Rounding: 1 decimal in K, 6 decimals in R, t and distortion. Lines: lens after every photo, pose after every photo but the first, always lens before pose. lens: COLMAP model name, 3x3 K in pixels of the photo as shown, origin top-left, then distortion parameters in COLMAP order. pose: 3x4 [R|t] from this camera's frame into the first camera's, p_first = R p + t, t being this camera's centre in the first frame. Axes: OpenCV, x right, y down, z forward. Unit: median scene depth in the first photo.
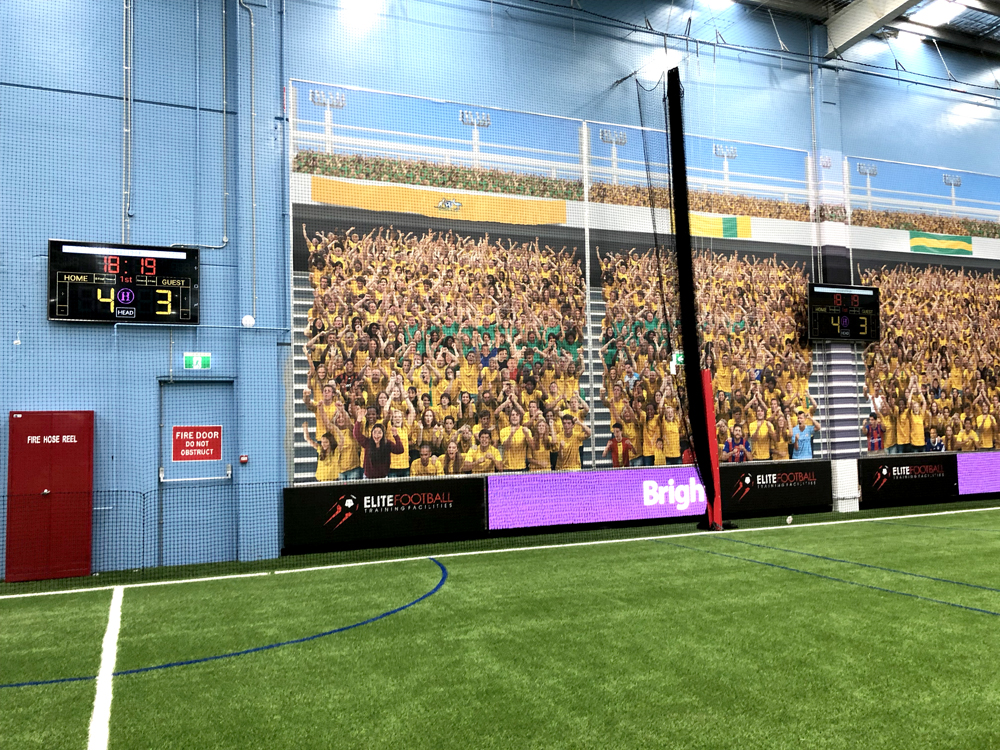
lens RADIAL K [[816.9, 0, 500.6], [0, 816.9, 374.9], [0, 0, 1]] dist [0.064885, -0.100746]
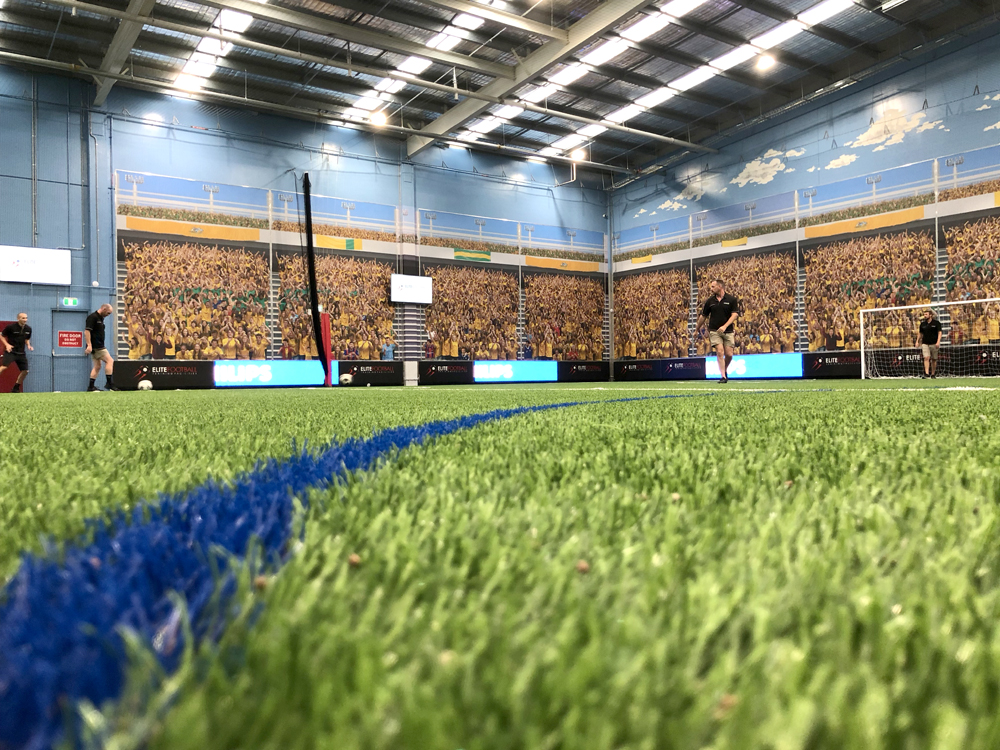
lens RADIAL K [[816.9, 0, 500.8], [0, 816.9, 370.9], [0, 0, 1]] dist [0.064885, -0.100746]
pose [[0.977135, 0.012712, 0.212242, 0.239071], [-0.022312, 0.998830, 0.042896, 0.039836], [-0.211448, -0.046650, 0.976275, -1.161067]]
